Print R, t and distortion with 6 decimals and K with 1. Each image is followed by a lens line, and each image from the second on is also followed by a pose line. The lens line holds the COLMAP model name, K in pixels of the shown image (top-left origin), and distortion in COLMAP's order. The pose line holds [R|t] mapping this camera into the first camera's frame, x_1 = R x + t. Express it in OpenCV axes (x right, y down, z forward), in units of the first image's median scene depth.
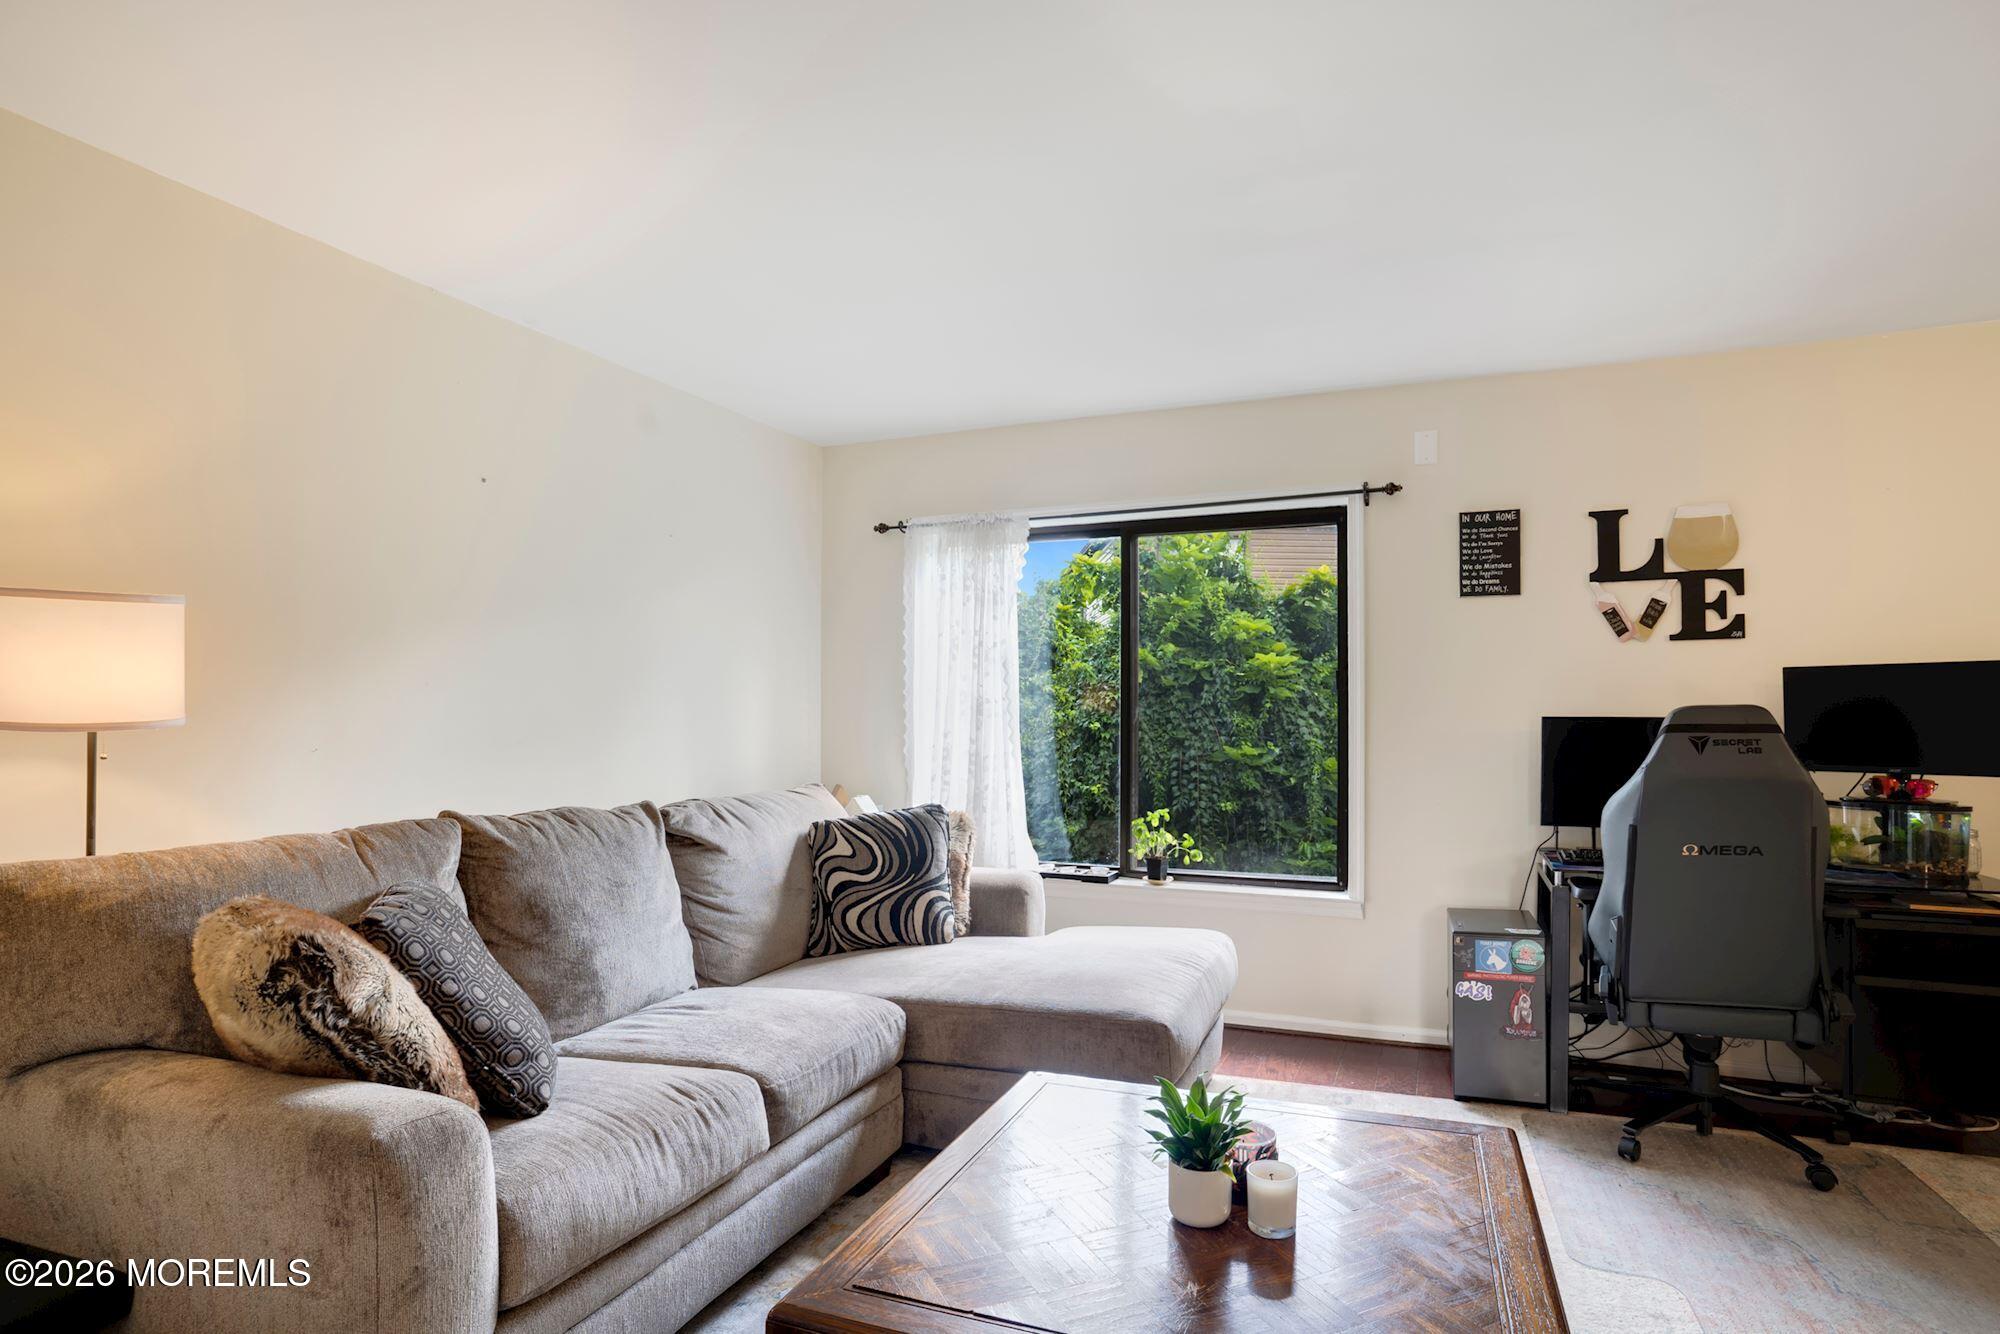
lens RADIAL K [[1018.3, 0, 1012.2], [0, 1018.3, 668.6], [0, 0, 1]] dist [-0.078291, 0.042447]
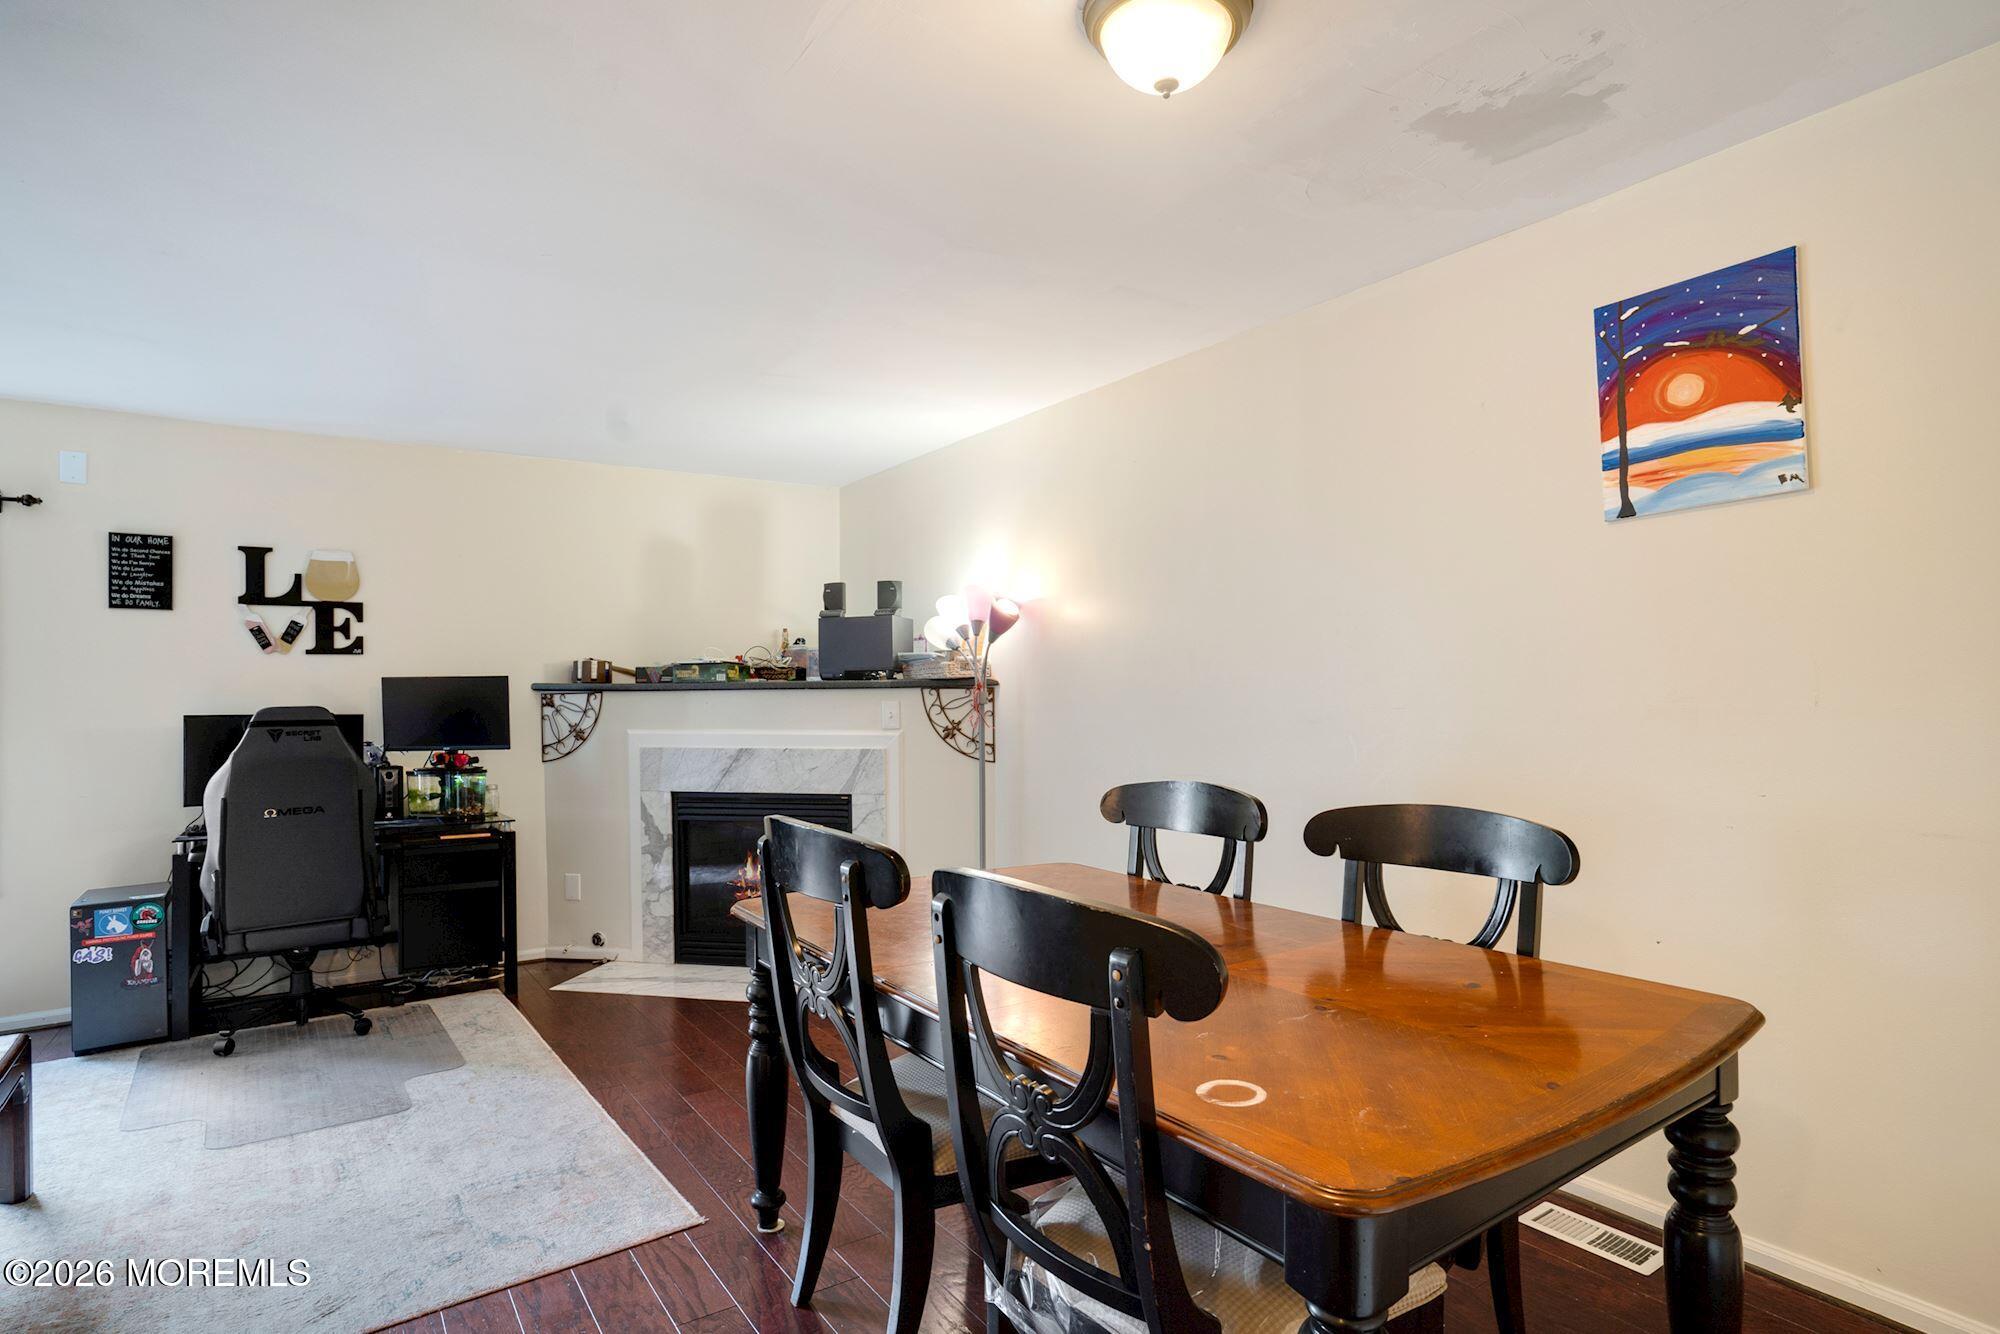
lens RADIAL K [[1044.7, 0, 1001.6], [0, 1044.7, 681.3], [0, 0, 1]] dist [-0.059270, 0.033493]
pose [[0.542102, 0.007416, 0.840280, 0.039839], [-0.027342, 0.999587, 0.008818, -0.029570], [-0.839868, -0.027755, 0.542081, -0.473344]]
